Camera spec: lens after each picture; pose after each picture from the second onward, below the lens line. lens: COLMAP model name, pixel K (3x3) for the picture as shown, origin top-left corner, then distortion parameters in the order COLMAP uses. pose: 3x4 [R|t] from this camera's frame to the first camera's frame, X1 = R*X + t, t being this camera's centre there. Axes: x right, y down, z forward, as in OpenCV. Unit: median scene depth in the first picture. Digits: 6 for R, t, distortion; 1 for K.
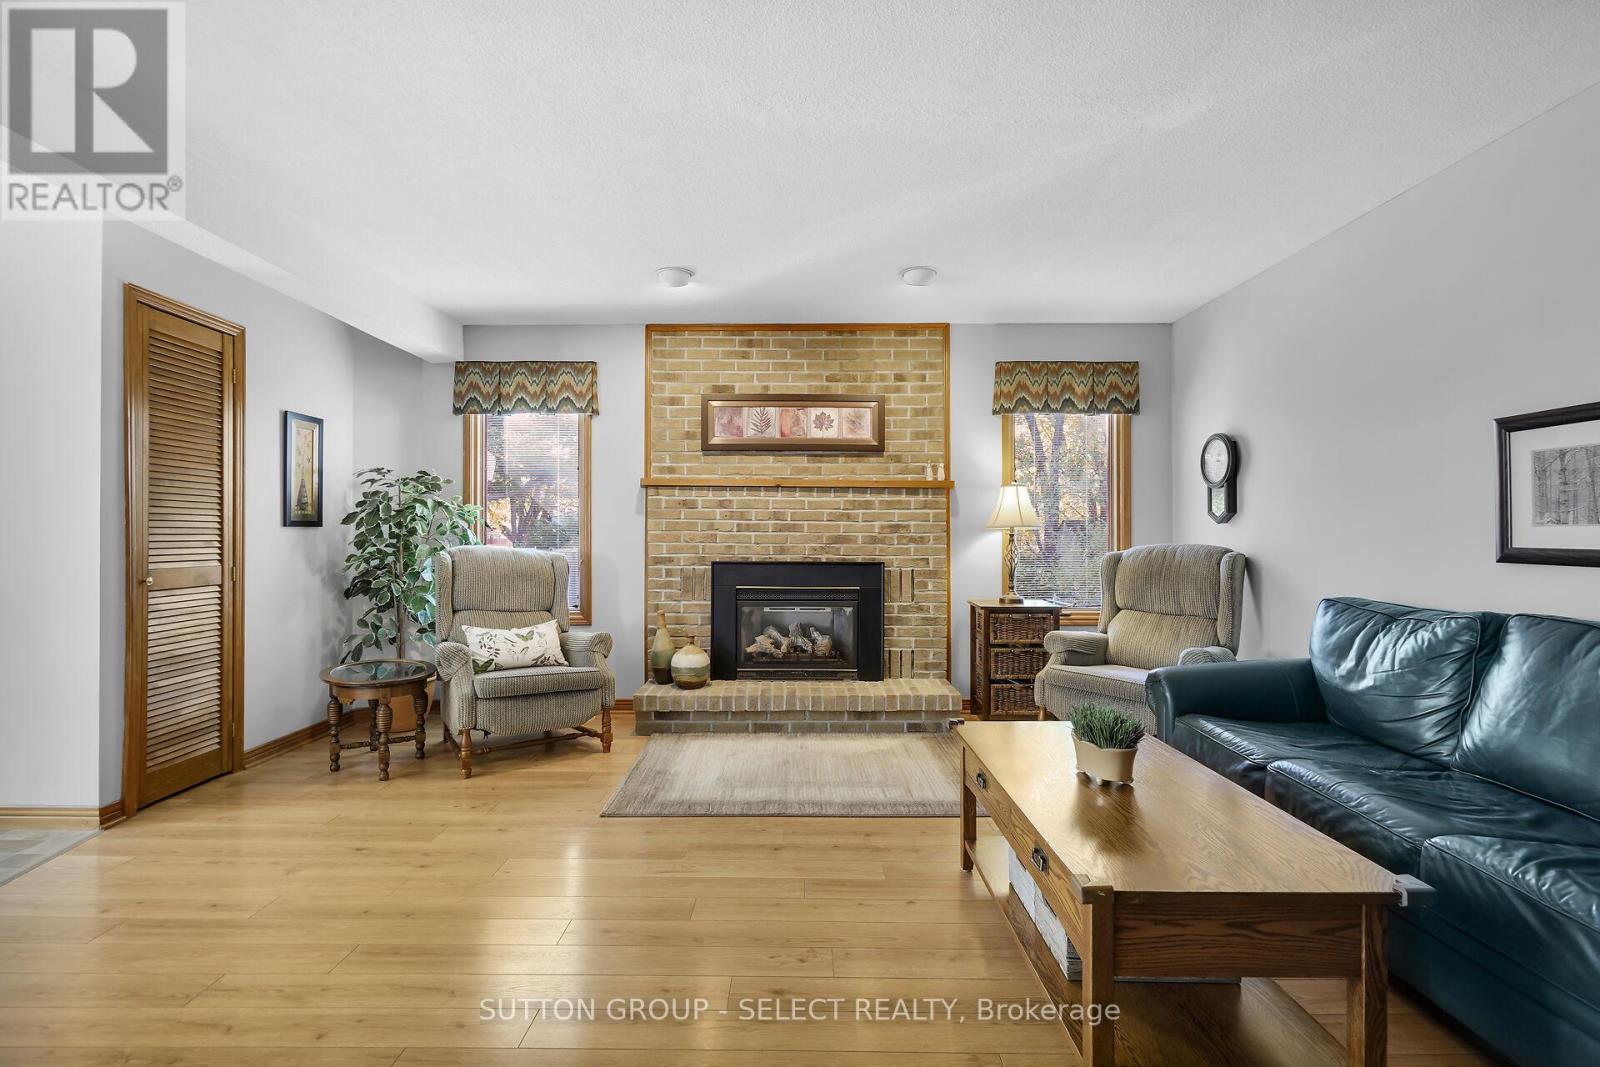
lens RADIAL K [[740.2, 0, 795.7], [0, 740.2, 532.6], [0, 0, 1]] dist [0.001277, 0.000919]
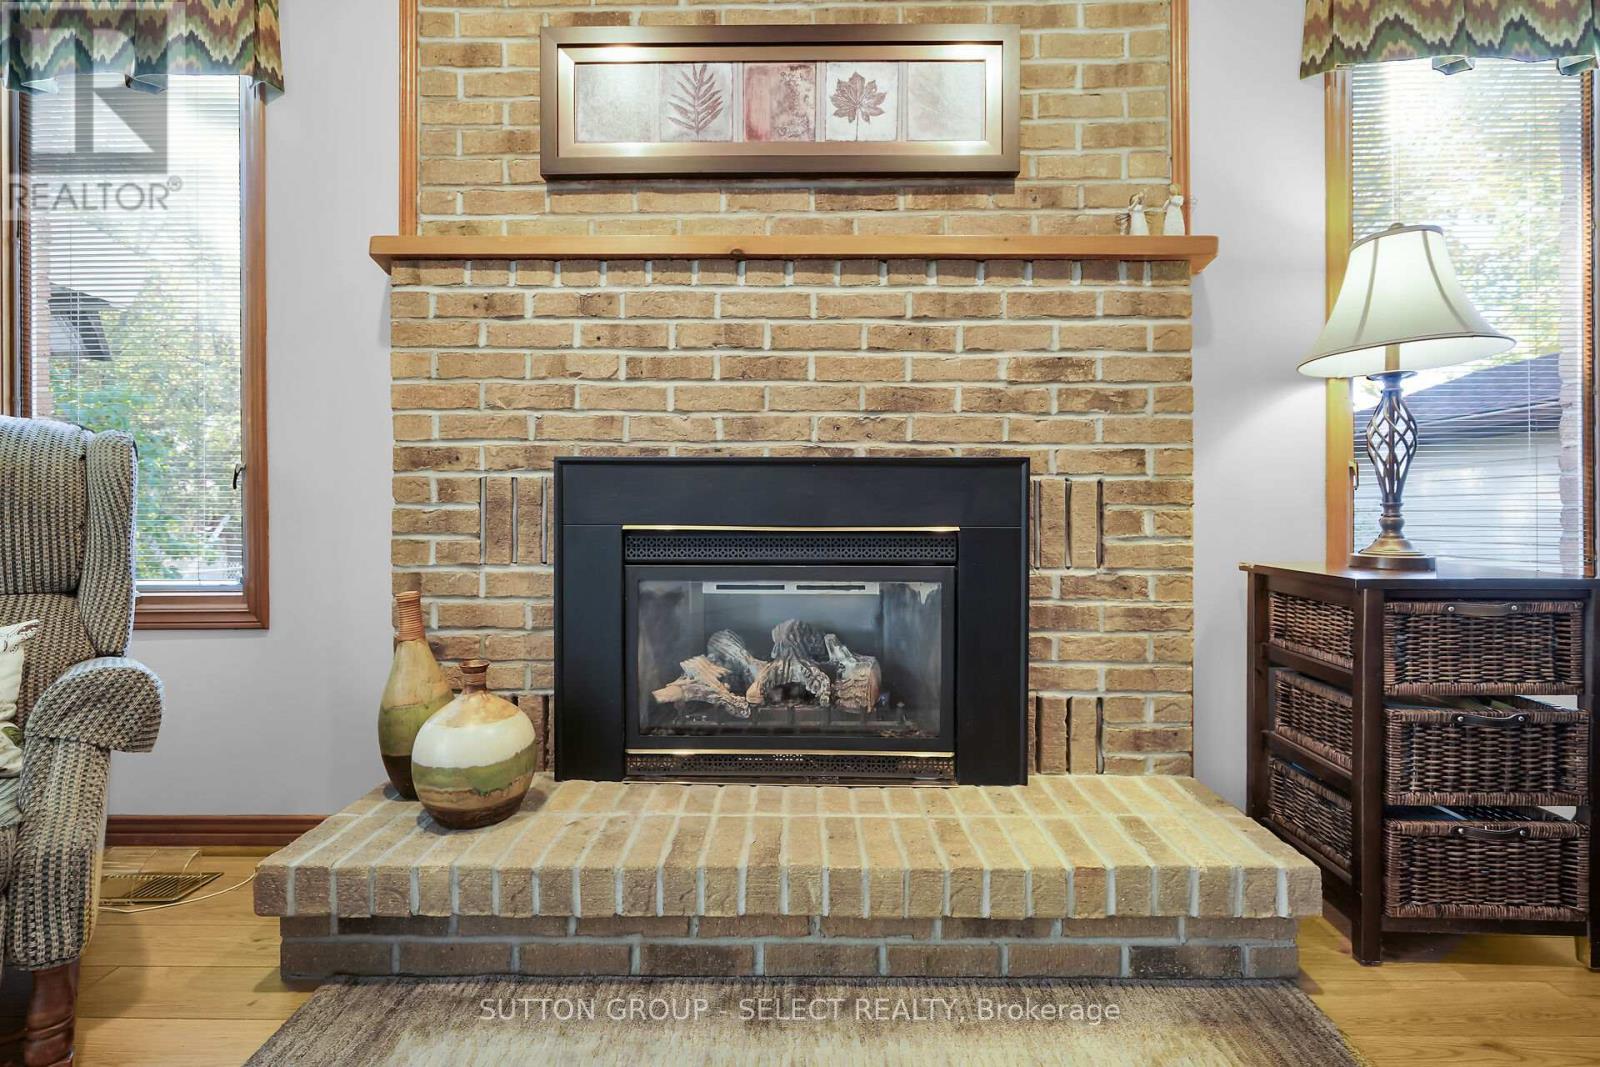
lens RADIAL K [[740.2, 0, 788.0], [0, 740.2, 530.7], [0, 0, 1]] dist [0.001277, 0.000919]
pose [[0.999956, -0.002072, -0.009193, 0.004294], [0.002077, 0.999998, 0.000550, 0.074541], [0.009192, -0.000569, 0.999958, 0.626093]]
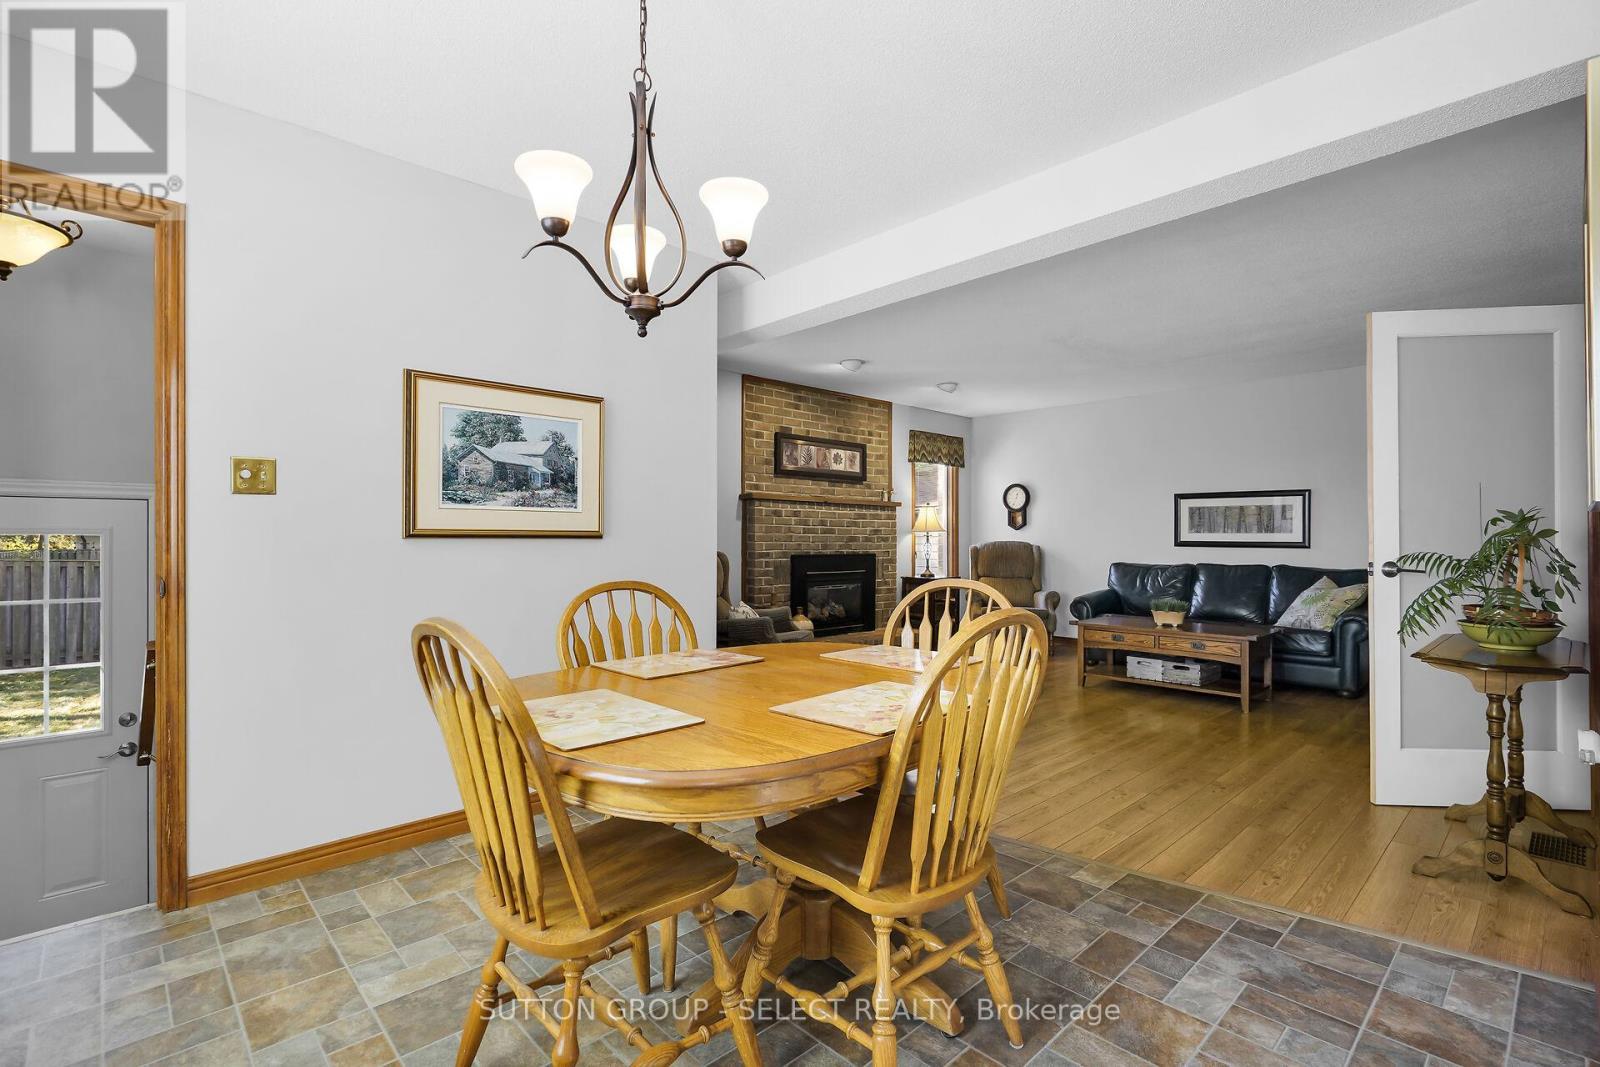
lens RADIAL K [[740.2, 0, 785.6], [0, 740.2, 537.0], [0, 0, 1]] dist [0.001277, 0.000919]
pose [[0.728061, -0.001514, 0.685511, -1.063372], [-0.003911, 0.999972, 0.006363, -0.003675], [-0.685501, -0.007314, 0.728035, 0.000049]]
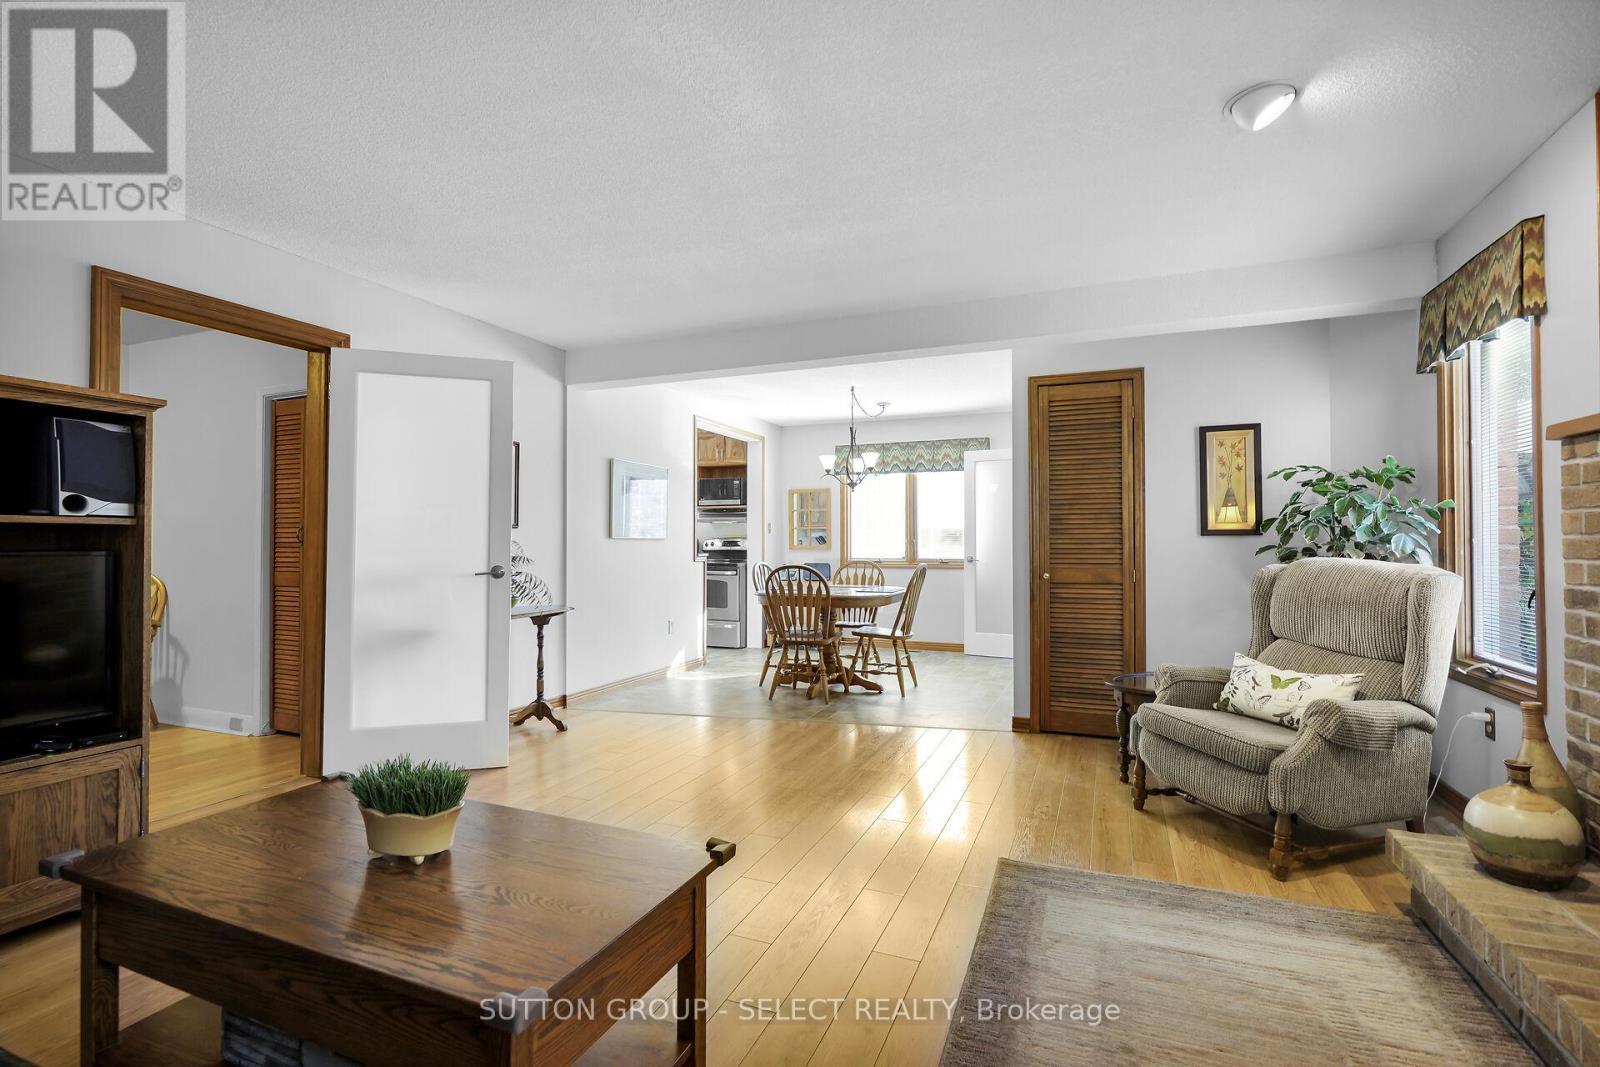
lens RADIAL K [[740.2, 0, 792.1], [0, 740.2, 536.5], [0, 0, 1]] dist [0.001277, 0.000919]
pose [[-0.389624, -0.010510, -0.920914, 0.426961], [0.006156, 0.999883, -0.014016, 0.003579], [0.920953, -0.011130, -0.389514, 0.726177]]
